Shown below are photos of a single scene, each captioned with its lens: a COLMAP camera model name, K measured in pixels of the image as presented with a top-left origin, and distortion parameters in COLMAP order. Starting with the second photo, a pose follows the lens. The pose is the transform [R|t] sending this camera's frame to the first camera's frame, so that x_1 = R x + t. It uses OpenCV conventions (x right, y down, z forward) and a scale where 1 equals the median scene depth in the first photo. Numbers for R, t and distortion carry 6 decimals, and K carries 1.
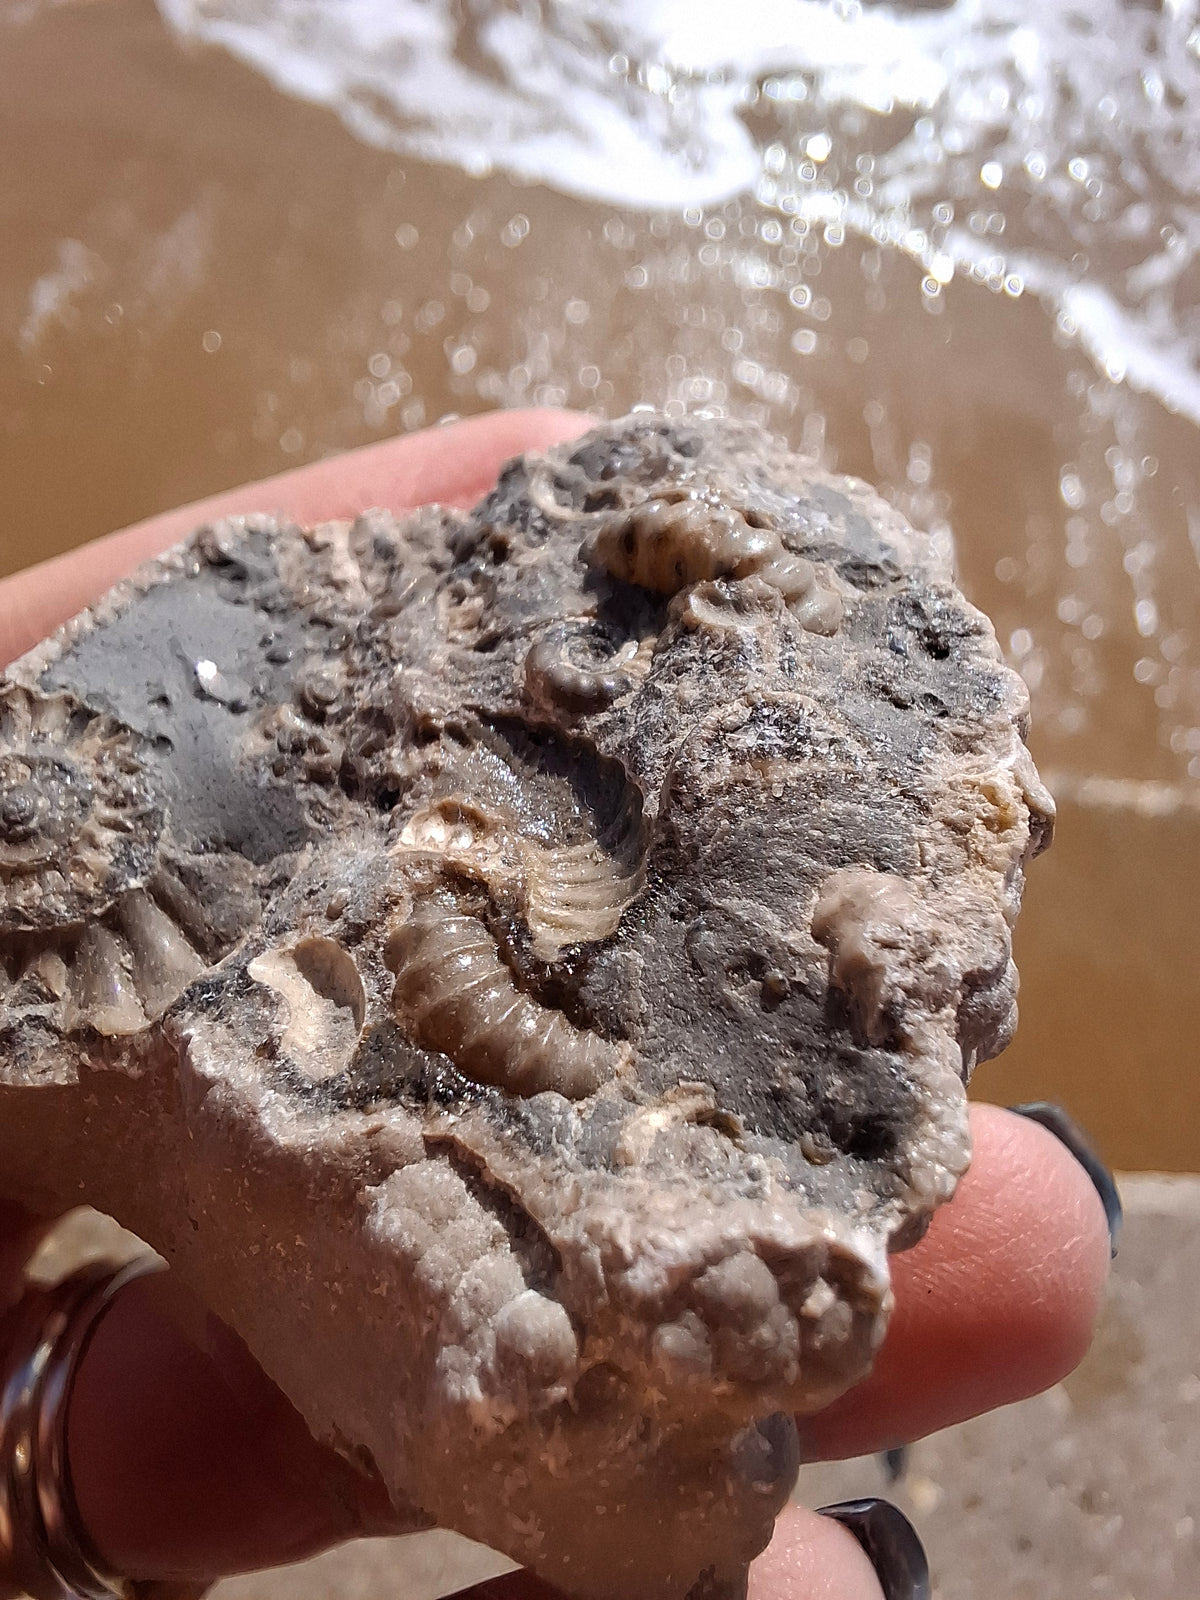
lens RADIAL K [[1270.6, 0, 604.3], [0, 1270.6, 803.7], [0, 0, 1]] dist [-0.074323, 0.084149]
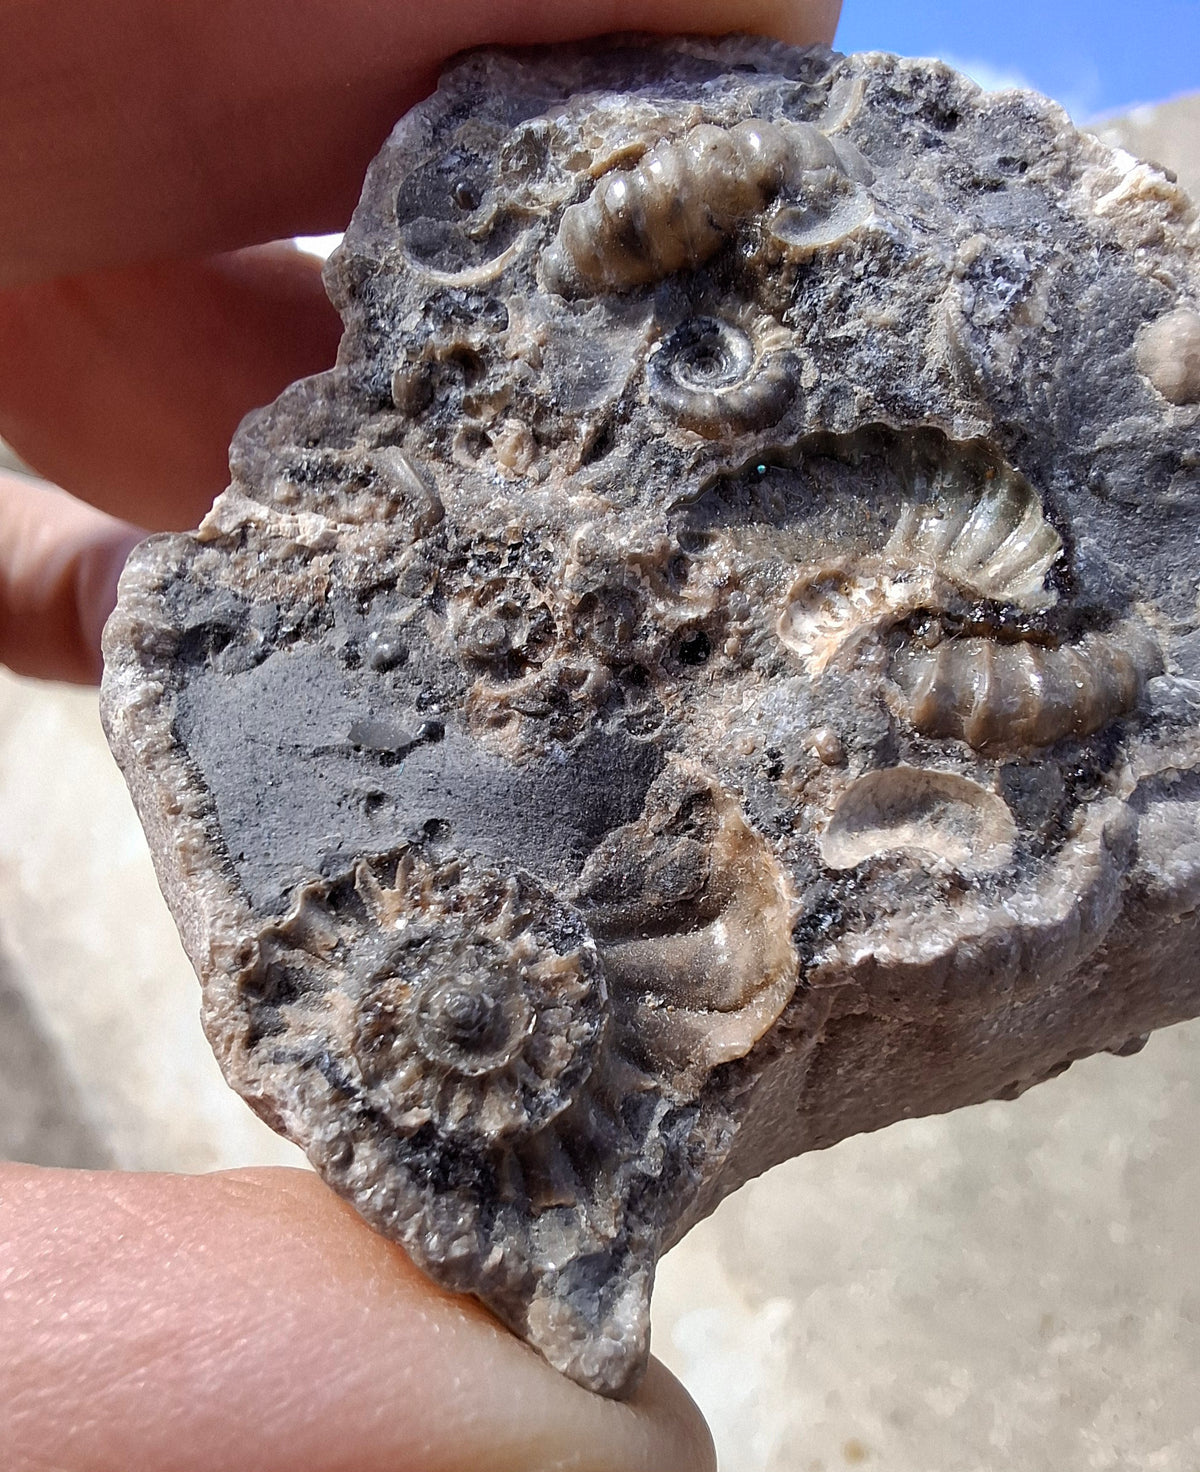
lens RADIAL K [[1315.9, 0, 590.6], [0, 1315.9, 833.5], [0, 0, 1]] dist [-0.092027, 0.104493]
pose [[0.562577, -0.771446, 0.297285, -0.597324], [0.626742, 0.632460, 0.455180, -0.392790], [-0.539167, -0.069753, 0.839305, 0.287370]]
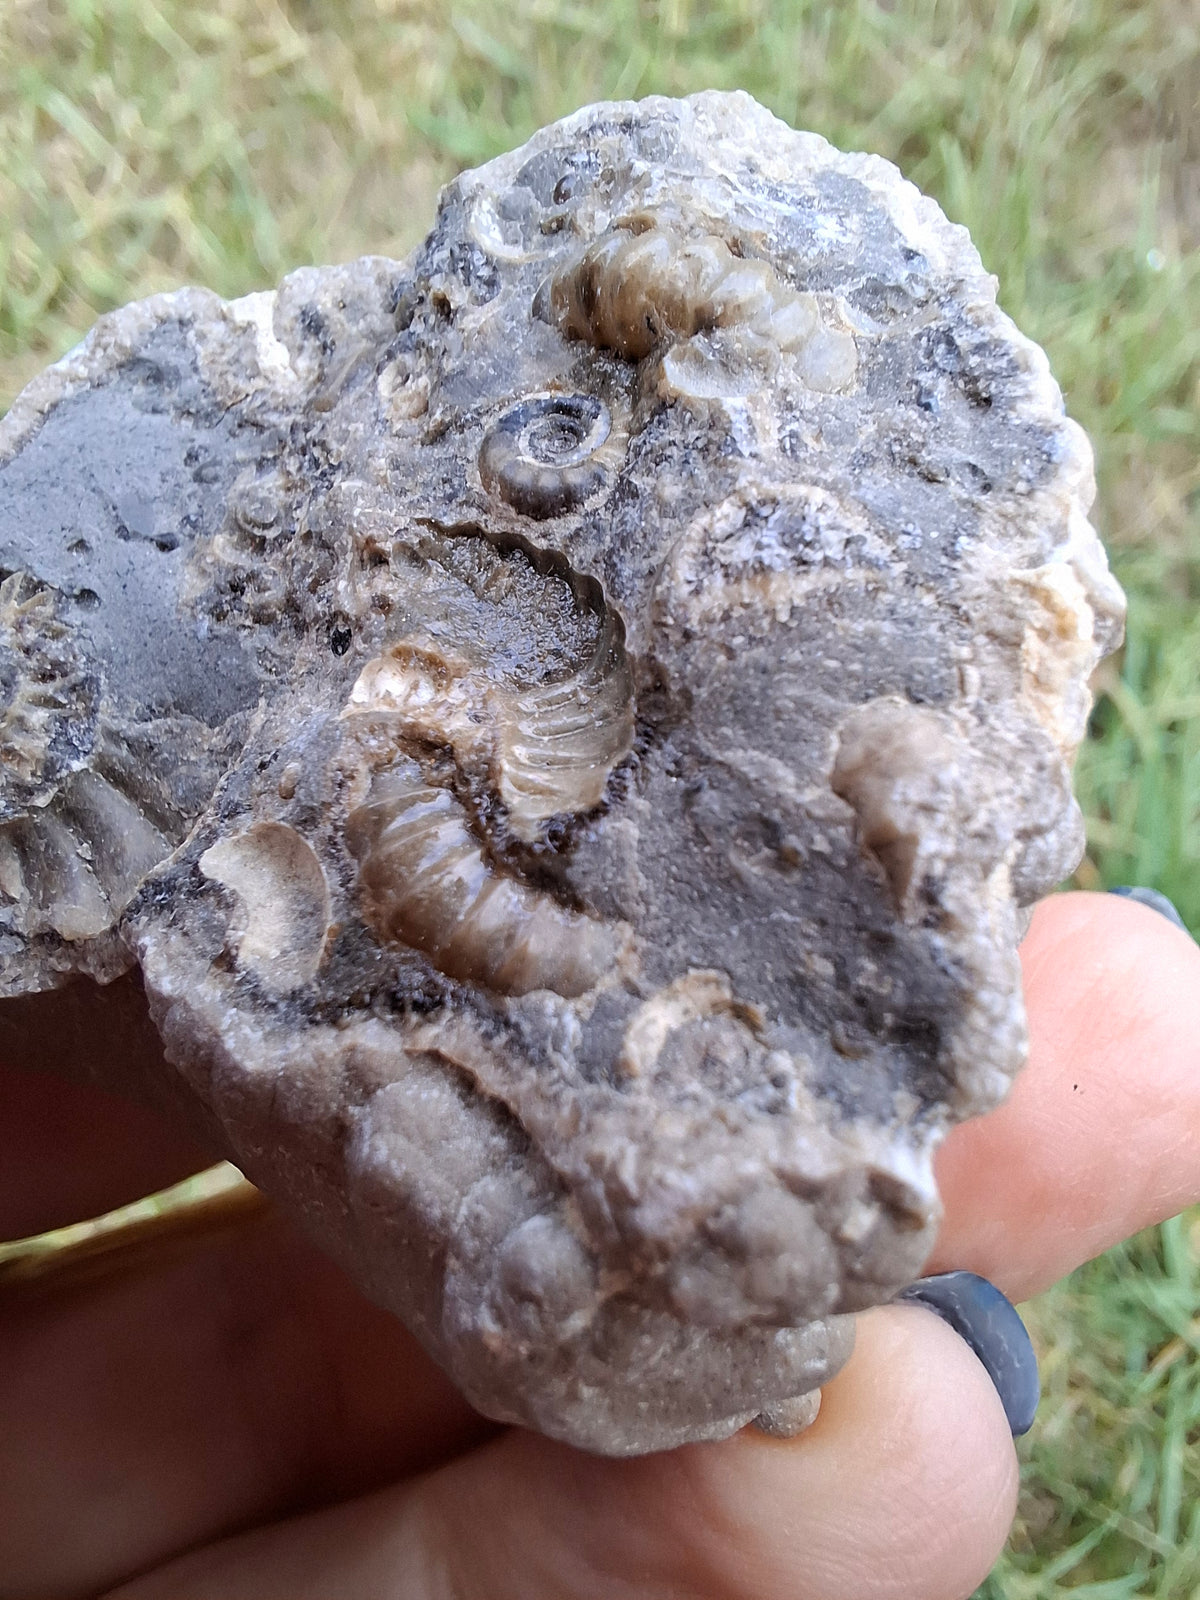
lens RADIAL K [[1266.7, 0, 602.6], [0, 1266.7, 799.8], [0, 0, 1]] dist [-0.075518, 0.004324]
pose [[0.993093, -0.087831, -0.077796, 0.065982], [0.103660, 0.967398, 0.231074, -0.081913], [0.054964, -0.237542, 0.969821, 0.159005]]
